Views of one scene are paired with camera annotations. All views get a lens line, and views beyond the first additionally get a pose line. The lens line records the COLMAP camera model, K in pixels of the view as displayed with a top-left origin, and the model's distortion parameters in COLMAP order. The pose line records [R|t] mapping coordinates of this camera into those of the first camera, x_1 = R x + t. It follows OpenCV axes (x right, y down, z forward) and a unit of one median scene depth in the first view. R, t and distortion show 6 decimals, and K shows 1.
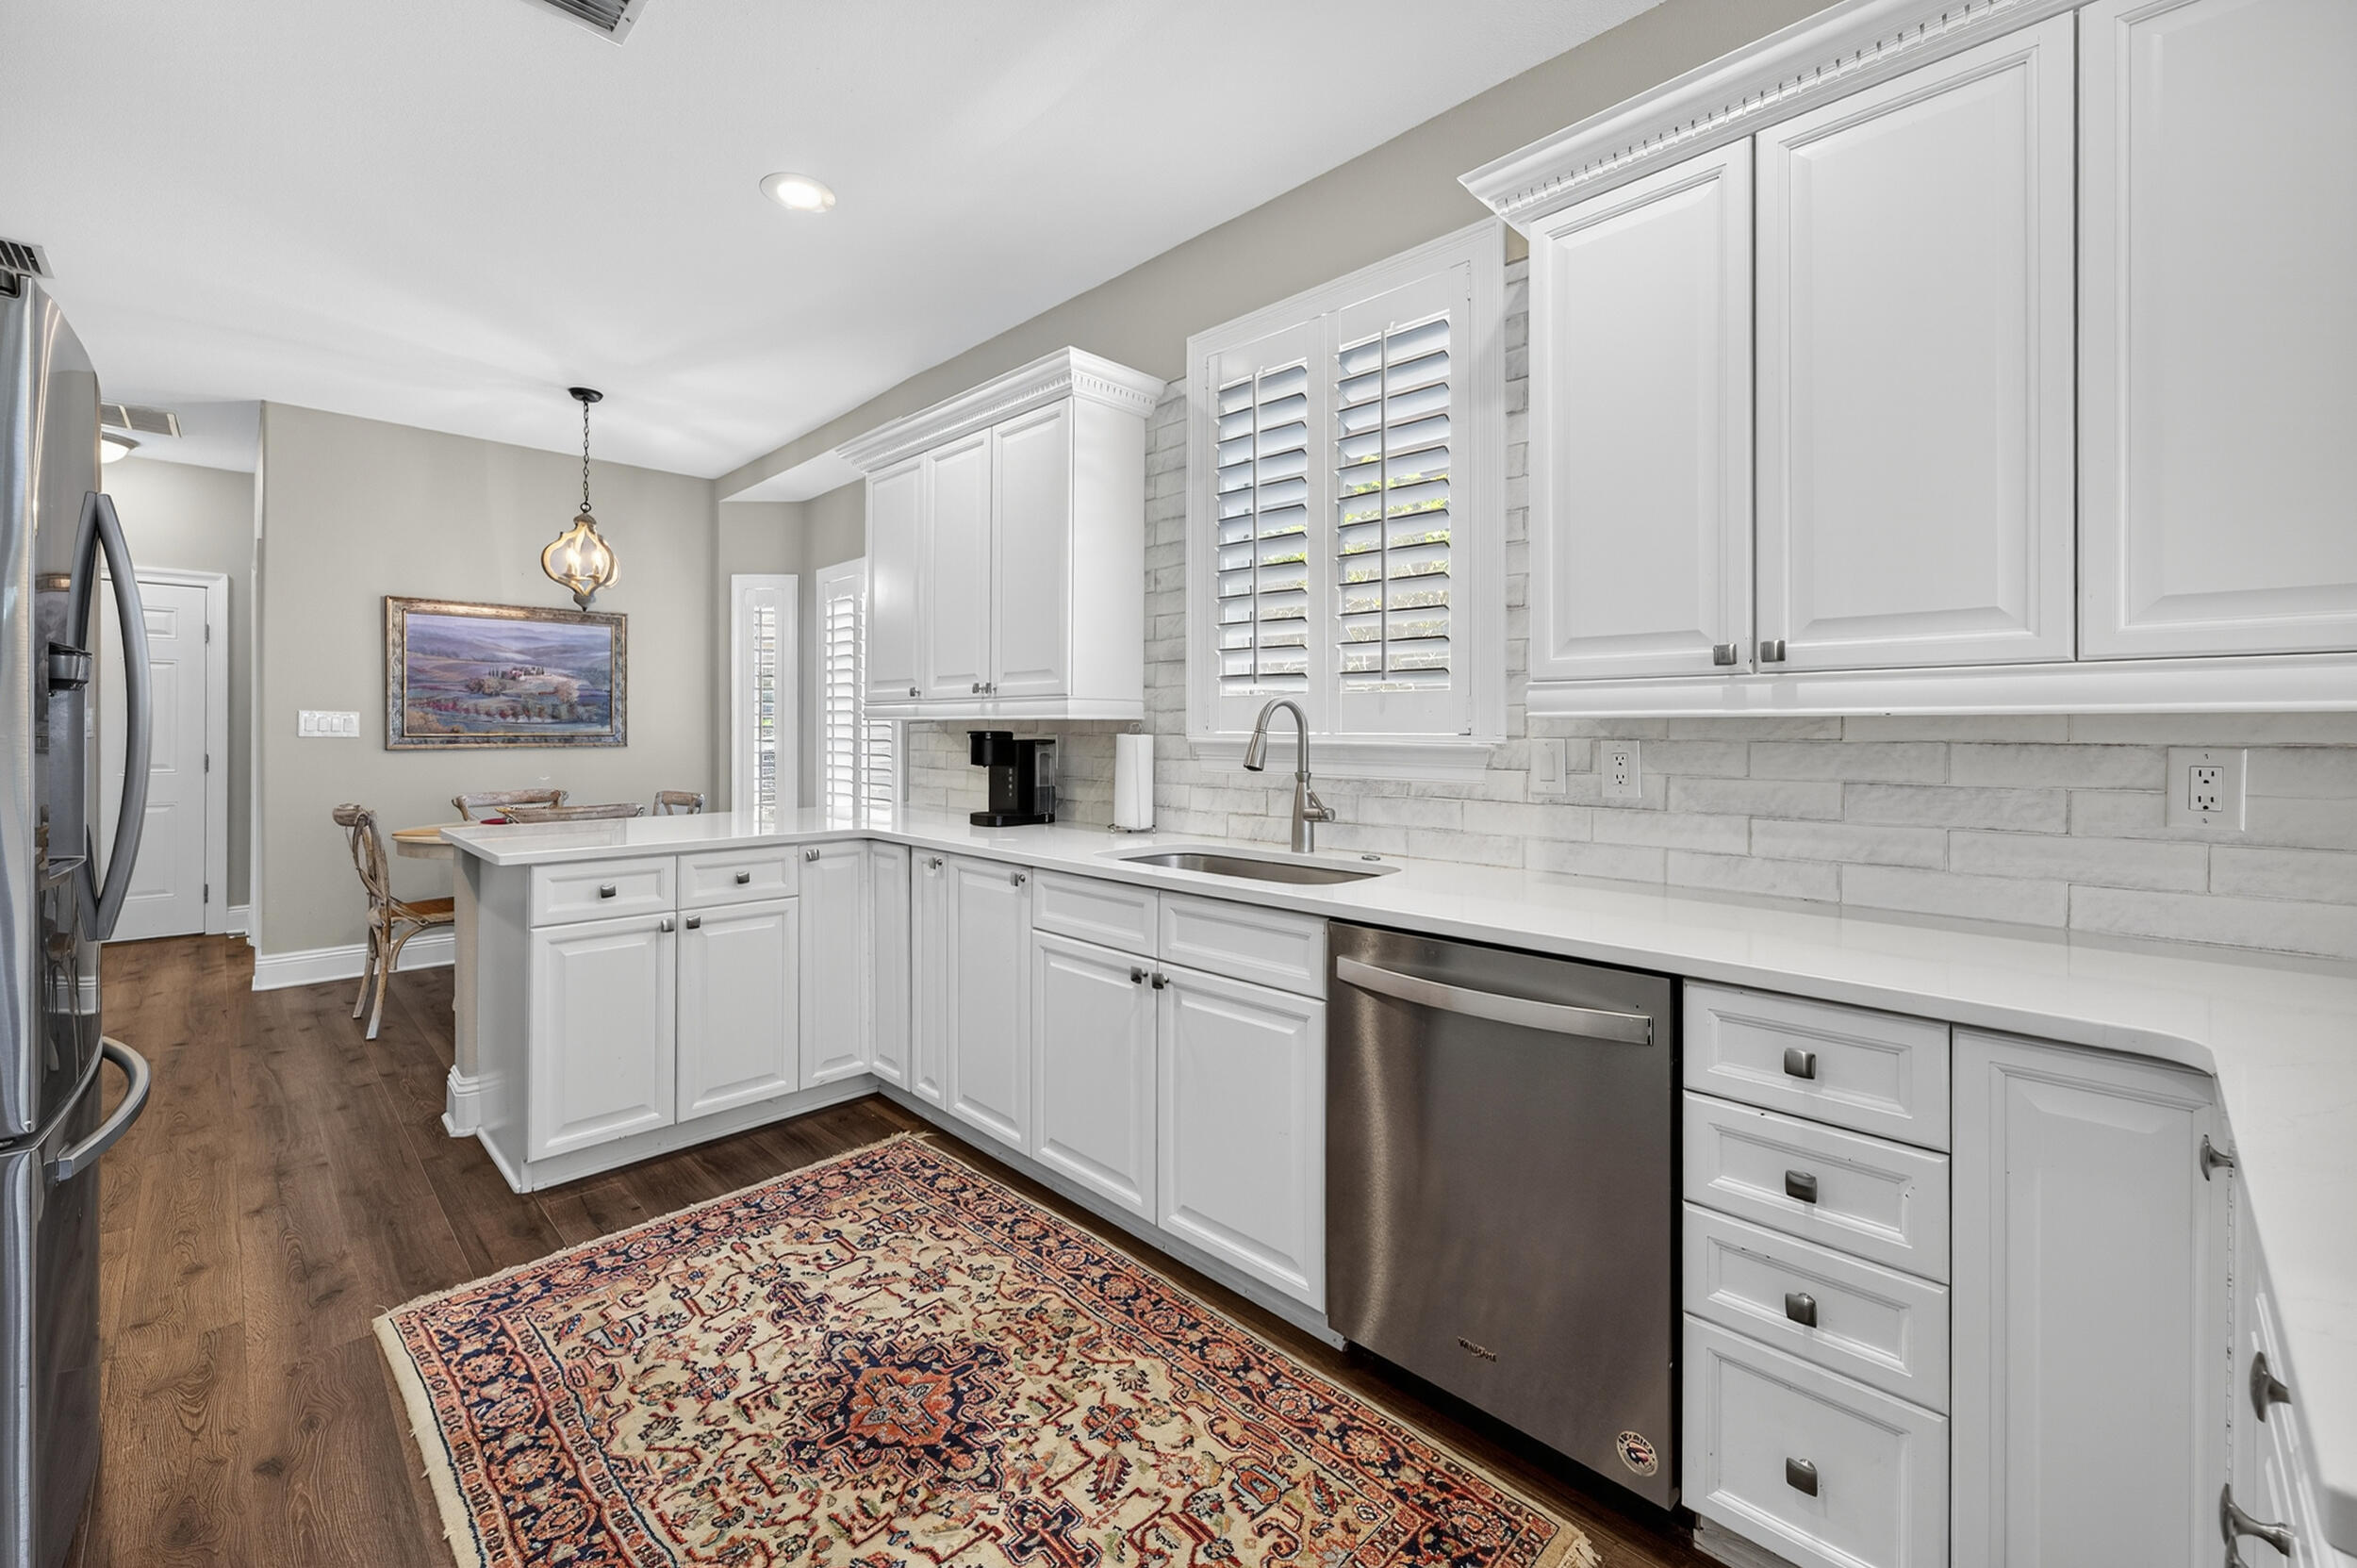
lens RADIAL K [[929.9, 0, 1158.2], [0, 929.9, 743.4], [0, 0, 1]] dist [-0.002319, 0.001997]
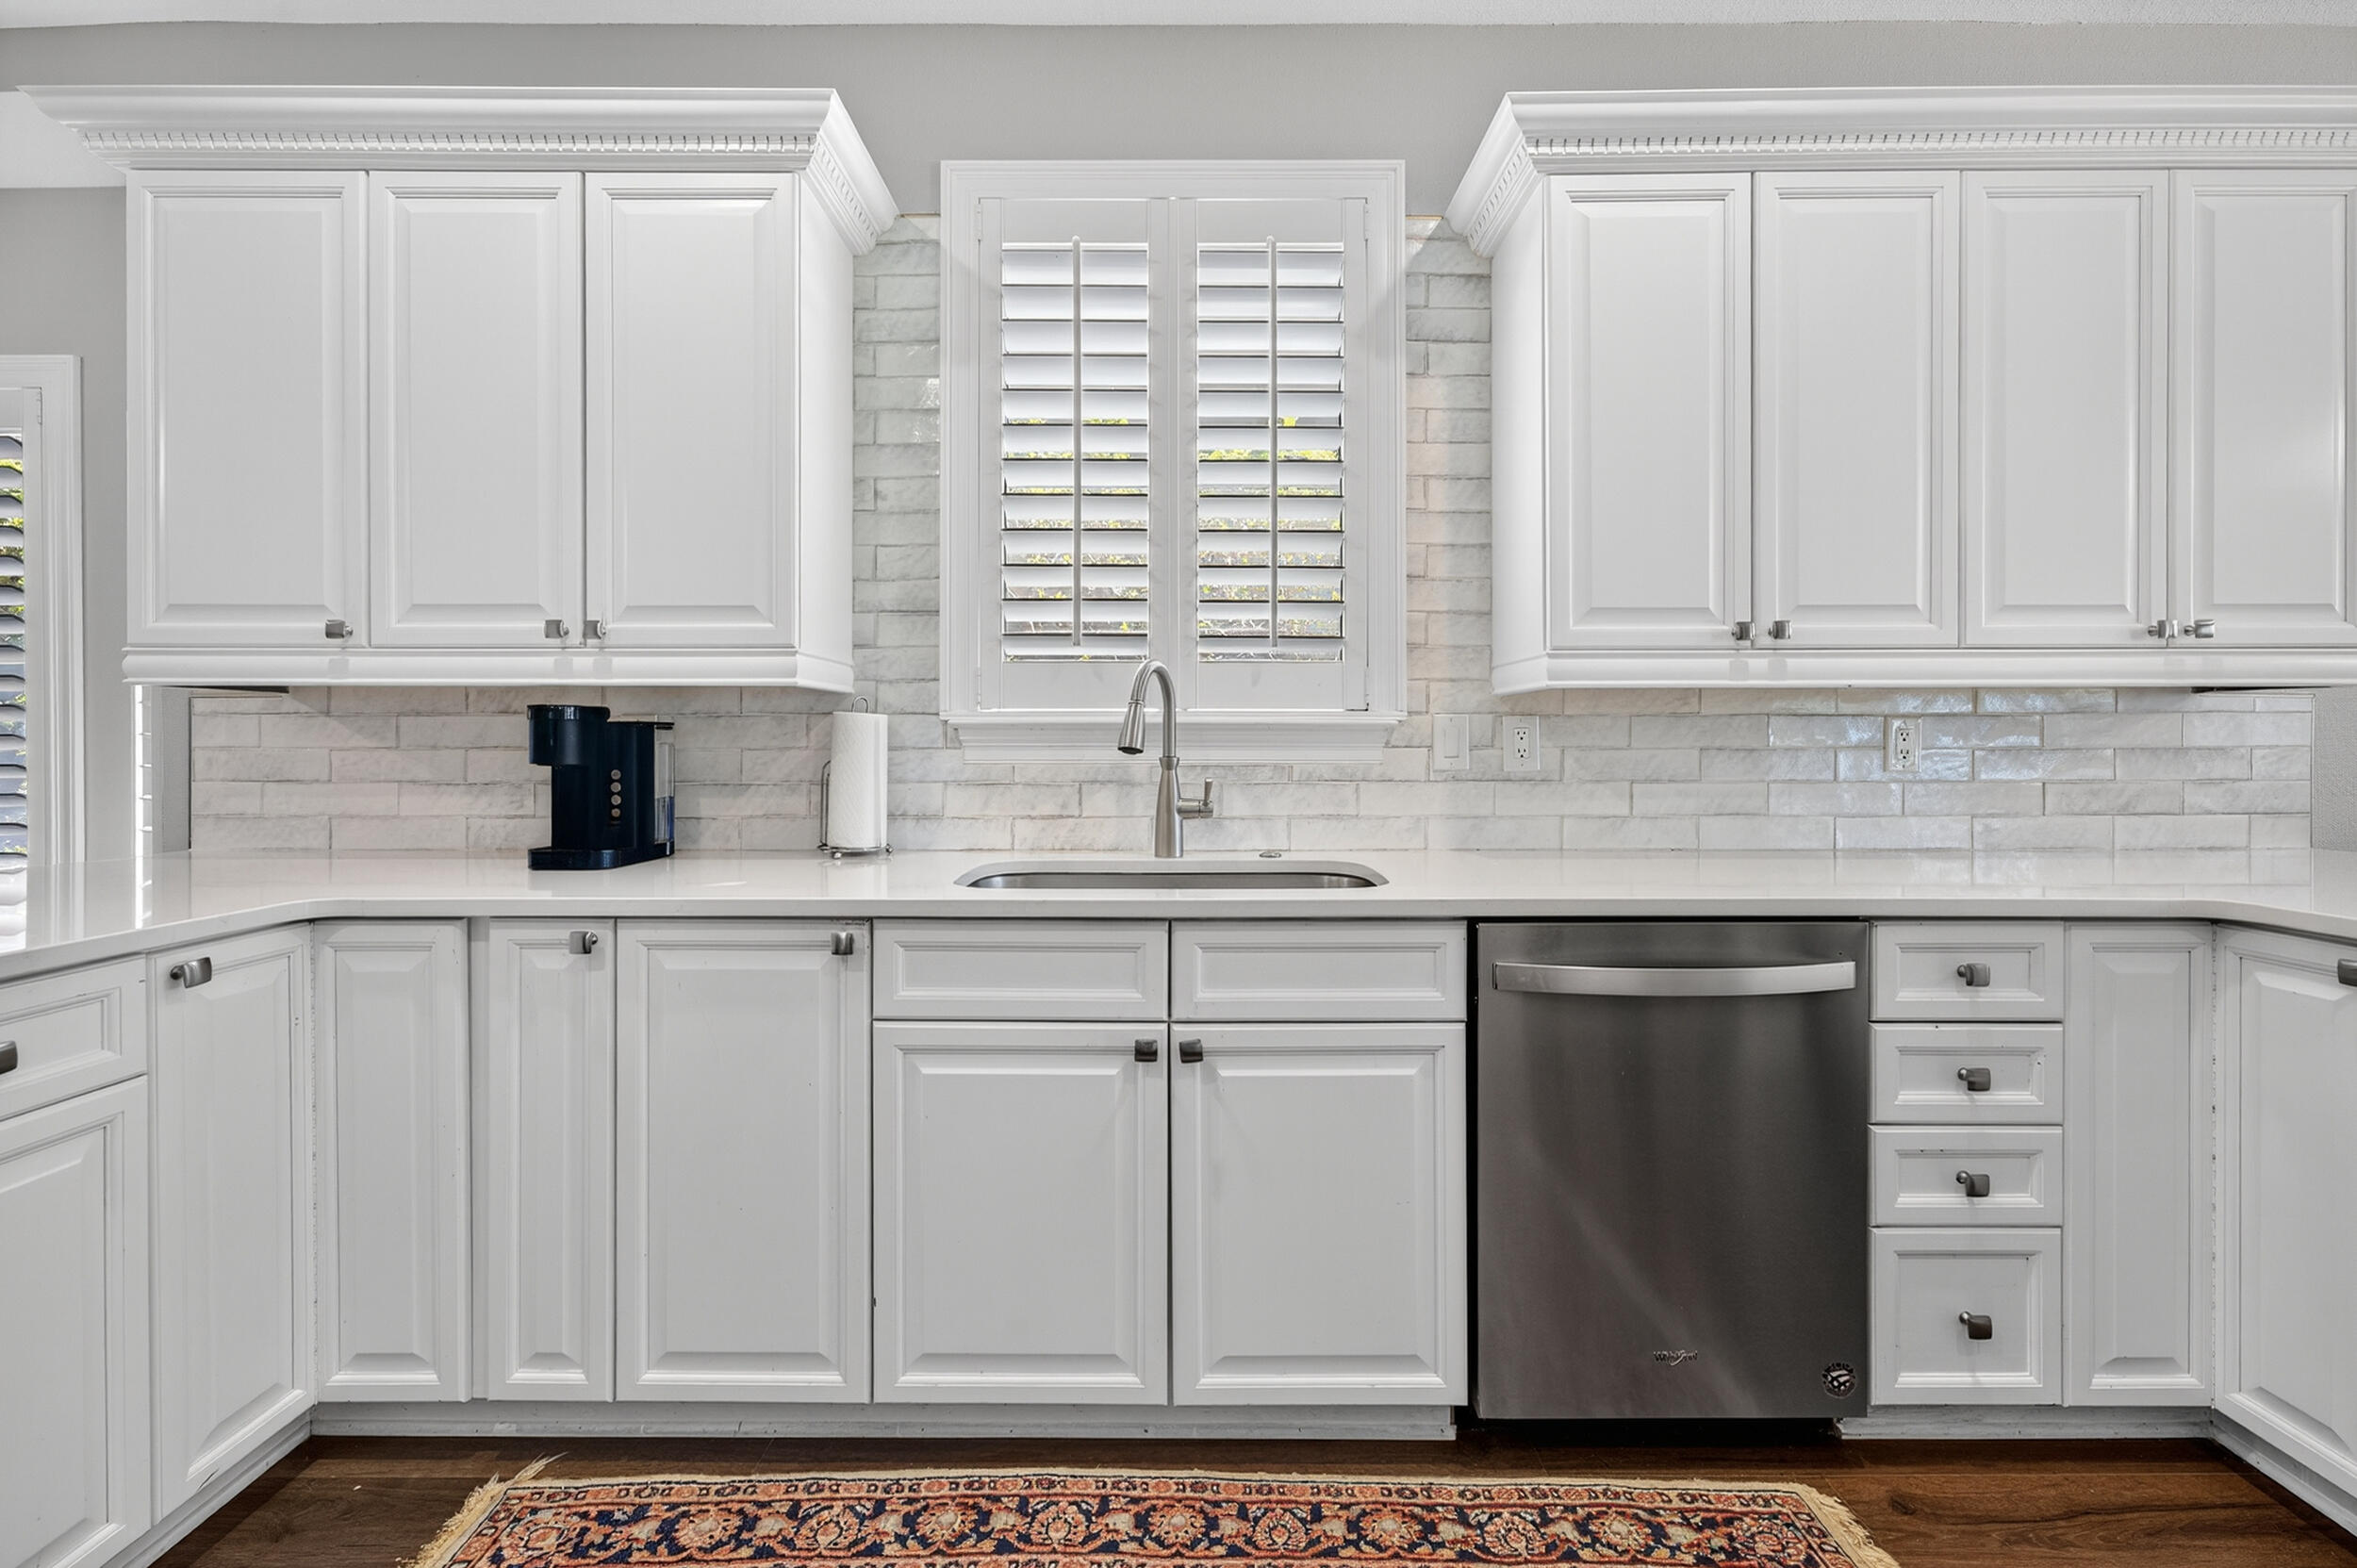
lens RADIAL K [[929.9, 0, 1176.1], [0, 929.9, 754.8], [0, 0, 1]] dist [-0.002319, 0.001997]
pose [[0.713127, -0.010742, 0.700953, -0.492116], [0.011782, 0.999925, 0.003337, 0.031564], [-0.700936, 0.005879, 0.713200, 0.511484]]
